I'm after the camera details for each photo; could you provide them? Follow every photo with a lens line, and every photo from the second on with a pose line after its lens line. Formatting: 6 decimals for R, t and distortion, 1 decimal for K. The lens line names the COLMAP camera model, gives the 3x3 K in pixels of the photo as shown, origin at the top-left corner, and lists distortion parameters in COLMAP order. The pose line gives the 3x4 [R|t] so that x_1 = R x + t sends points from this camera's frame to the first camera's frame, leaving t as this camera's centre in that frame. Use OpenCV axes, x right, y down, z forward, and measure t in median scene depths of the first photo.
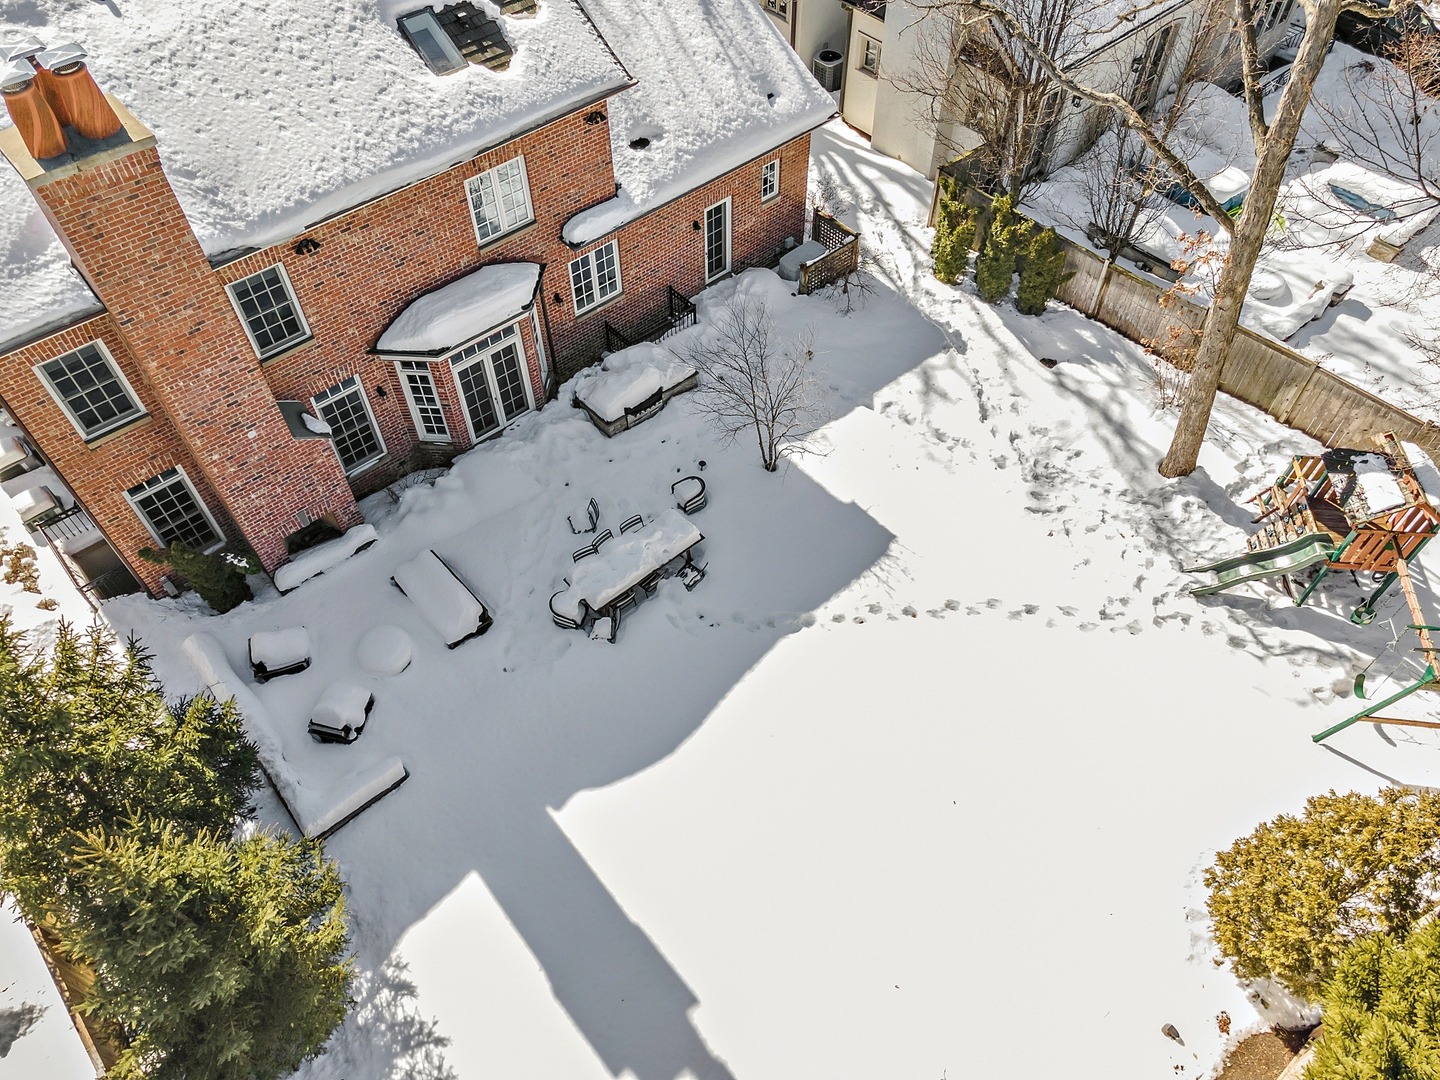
lens RADIAL K [[1054.0, 0, 720.0], [0, 1054.0, 540.0], [0, 0, 1]] dist [0.017299, 0.067685]
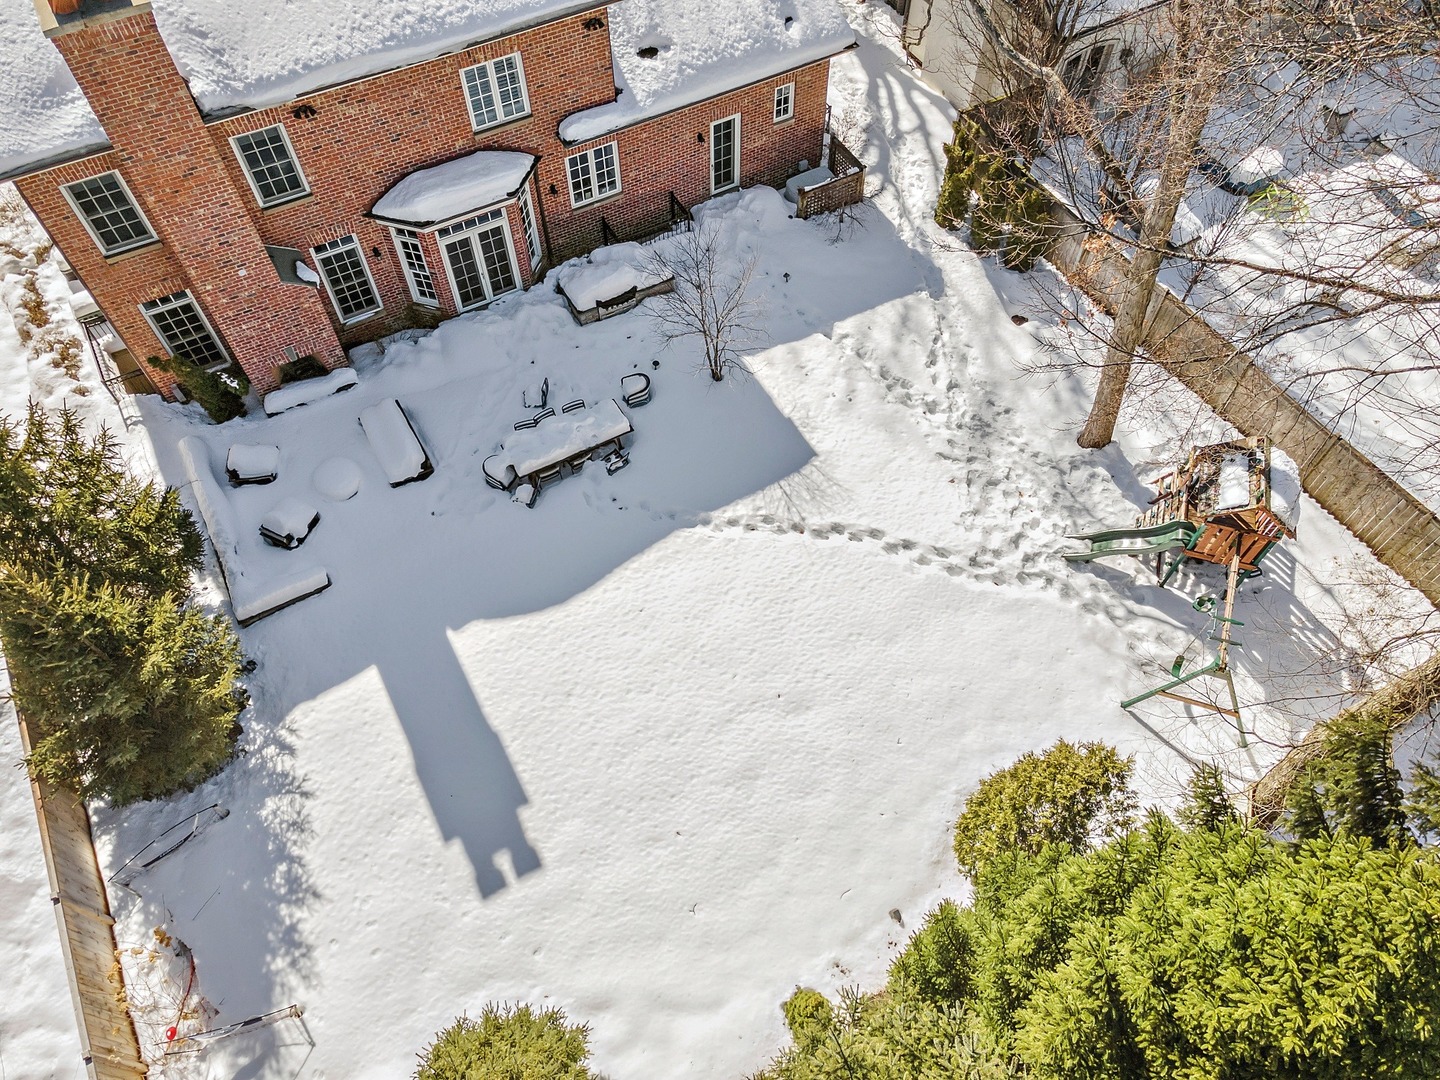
lens RADIAL K [[1054.0, 0, 720.0], [0, 1054.0, 540.0], [0, 0, 1]] dist [0.017299, 0.067685]
pose [[0.977396, 0.178620, -0.113102, 0.221858], [-0.167297, 0.980532, 0.102801, -0.017773], [0.129263, -0.081556, 0.988251, -0.090573]]
